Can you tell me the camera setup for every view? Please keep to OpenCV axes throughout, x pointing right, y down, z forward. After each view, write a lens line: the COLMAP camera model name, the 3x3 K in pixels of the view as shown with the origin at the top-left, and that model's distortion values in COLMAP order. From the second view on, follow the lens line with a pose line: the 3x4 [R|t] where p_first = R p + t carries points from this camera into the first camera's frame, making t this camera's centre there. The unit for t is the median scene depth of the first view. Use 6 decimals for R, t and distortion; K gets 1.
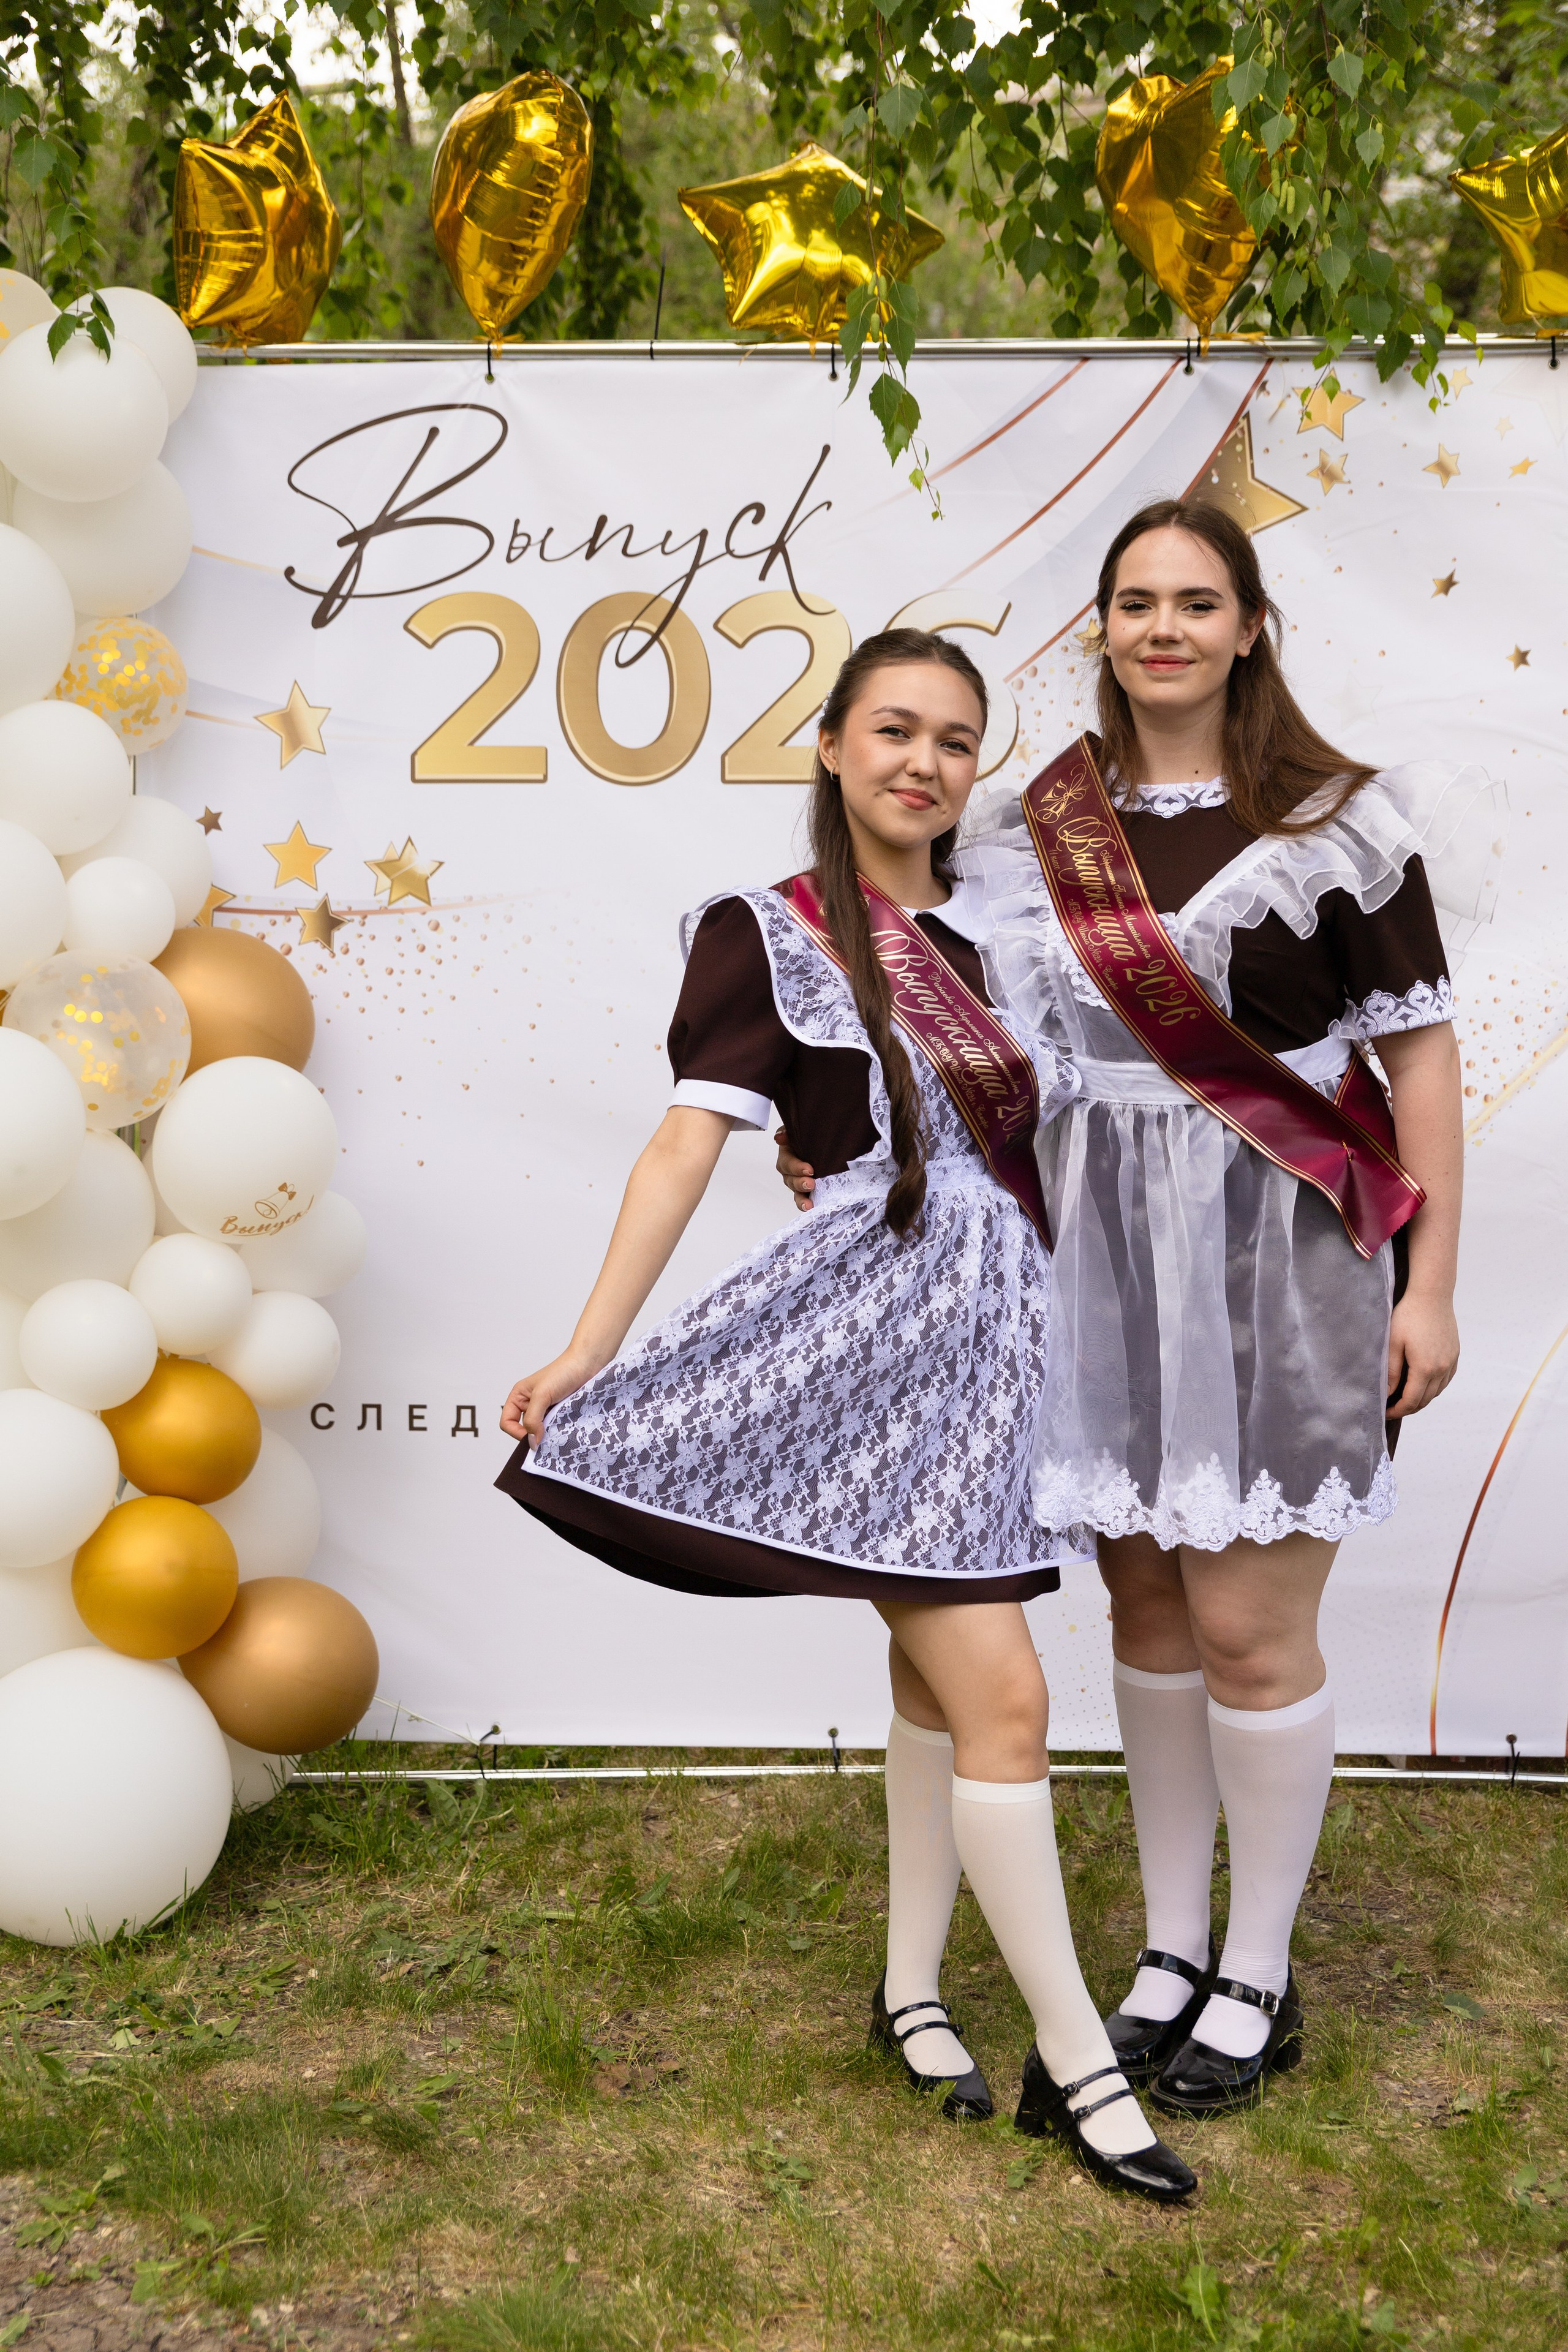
lens RADIAL K [[3121.7, 0, 795.4], [0, 3121.7, 1171.3], [0, 0, 1]] dist [0.032245, 0.000000]
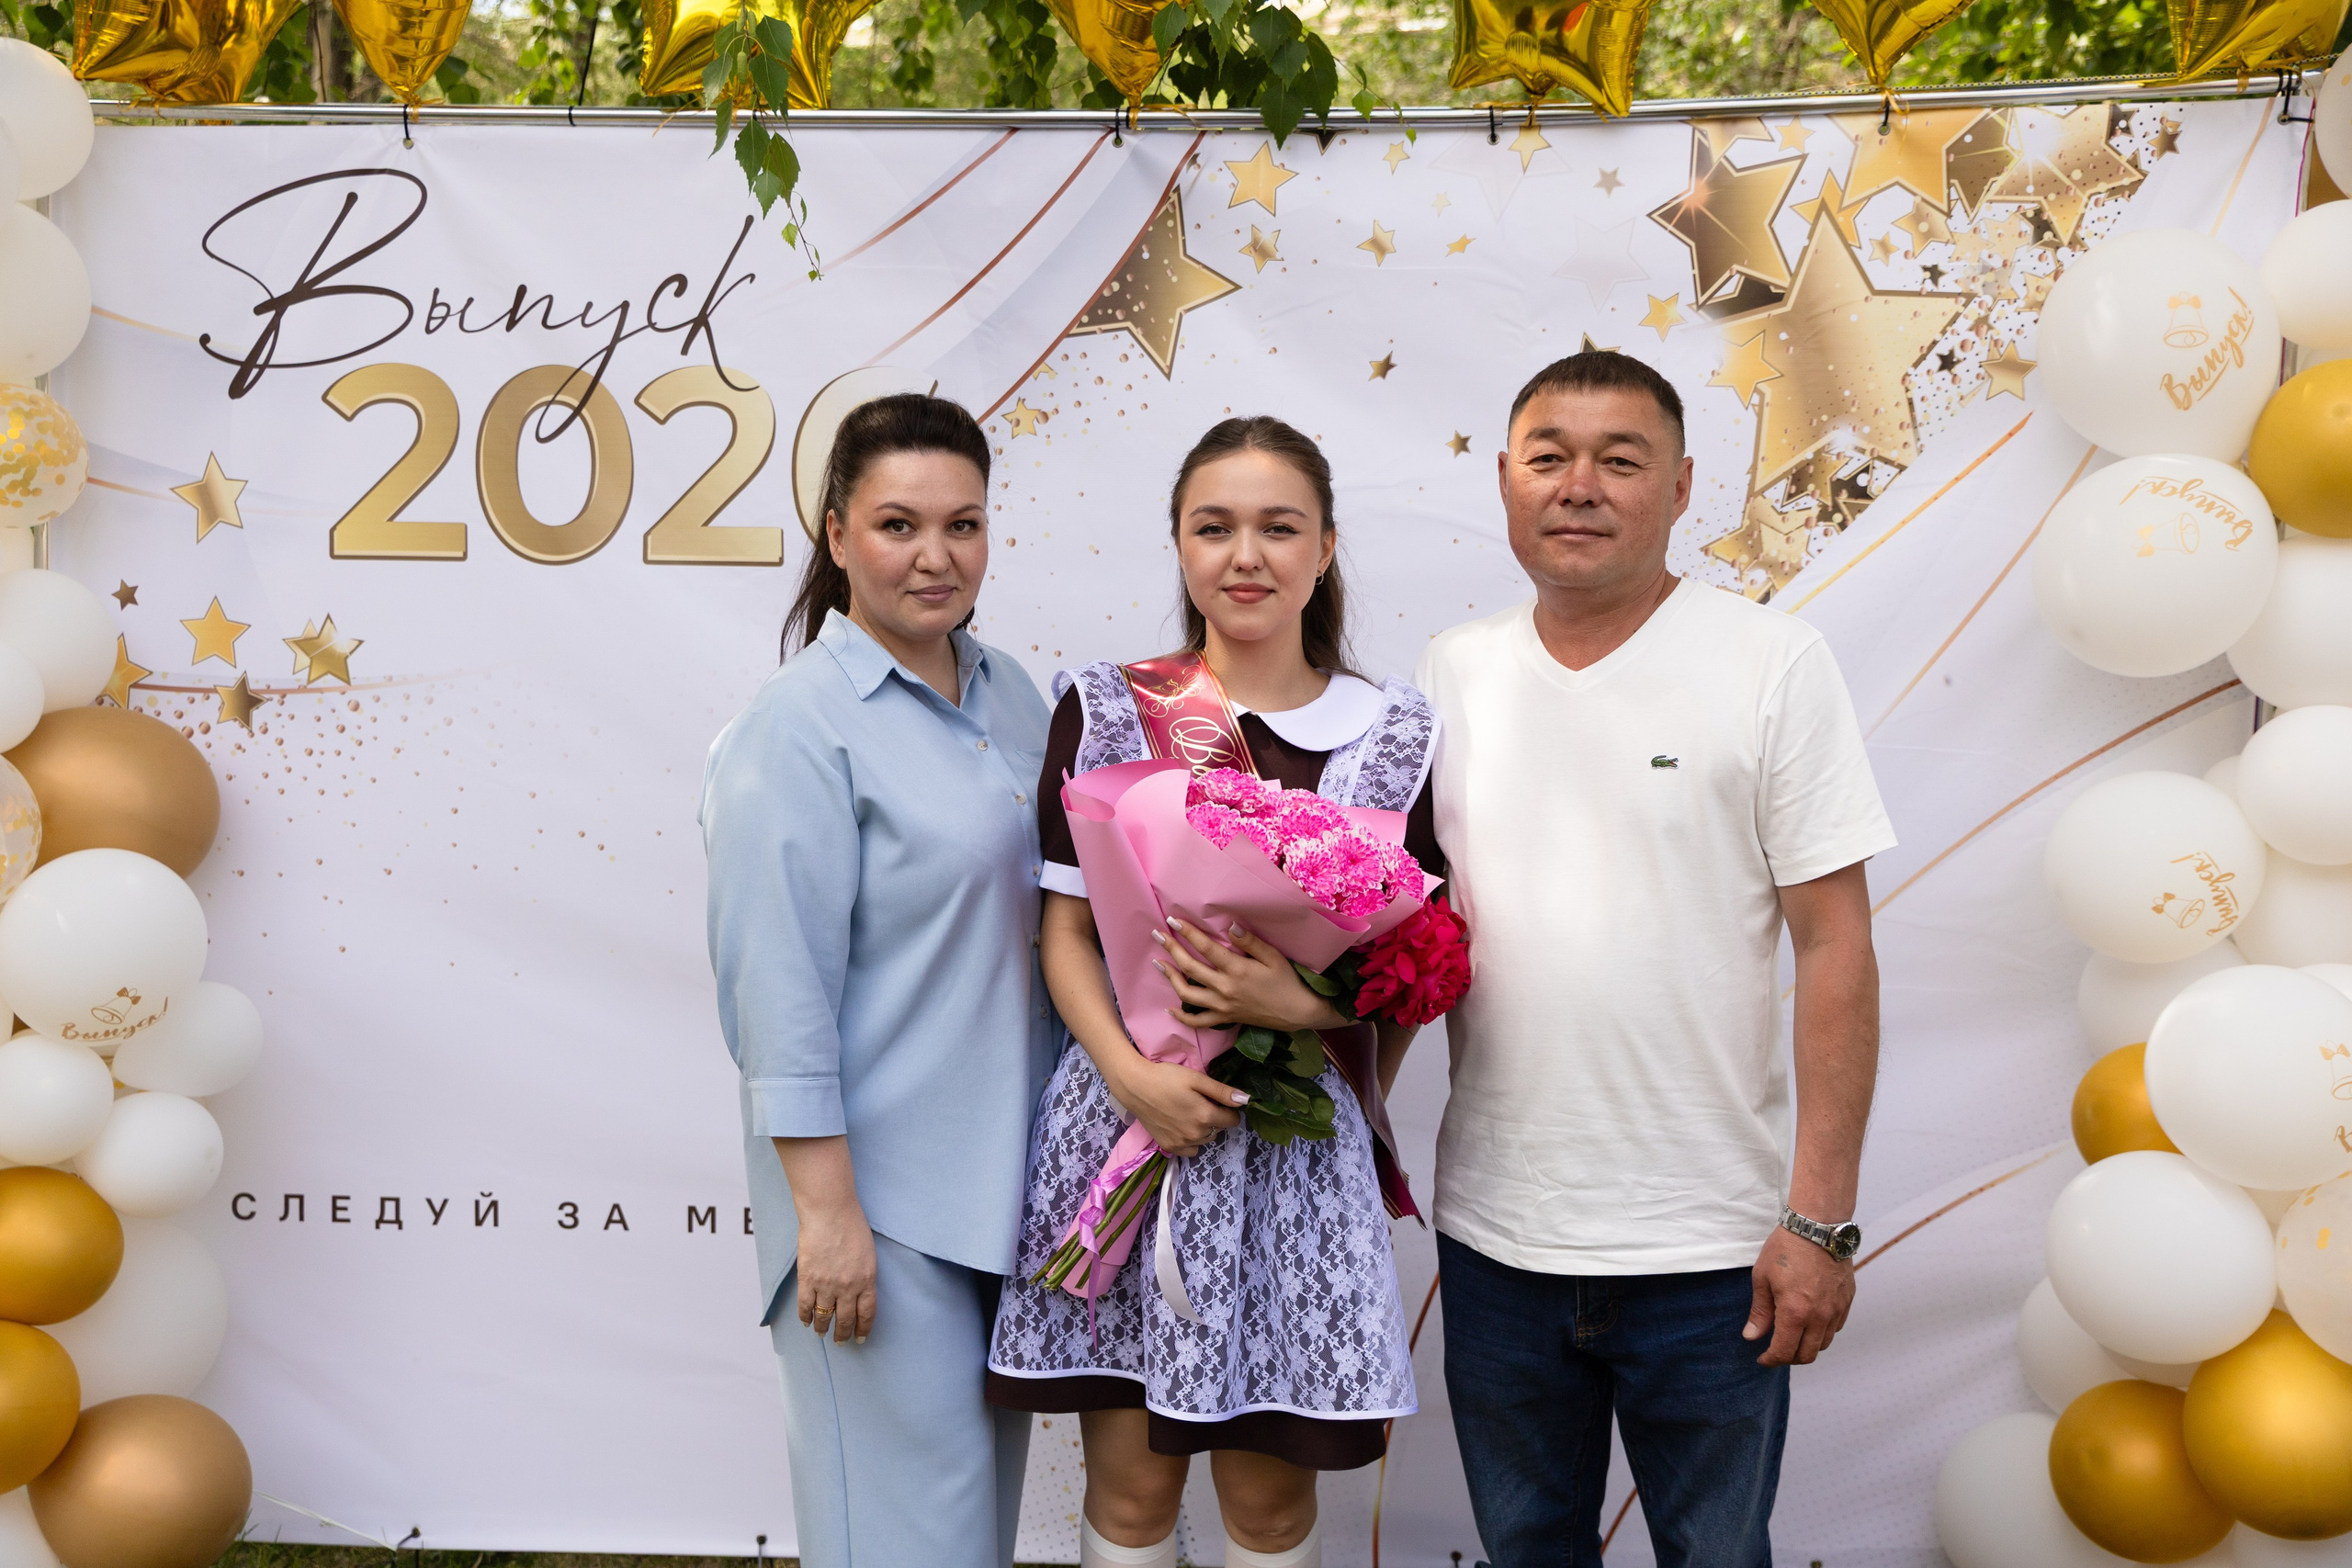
lens RADIAL K [[2313.0, 0, 1161.0], [0, 2313.0, 782.8], [0, 0, 1]] dist [0.063026, 0.000000]
pose [[0.999914, 0.010737, -0.007537, 0.143432], [-0.010816, 0.999885, -0.010619, -0.050655], [0.007422, 0.010700, 0.999915, 0.282776]]
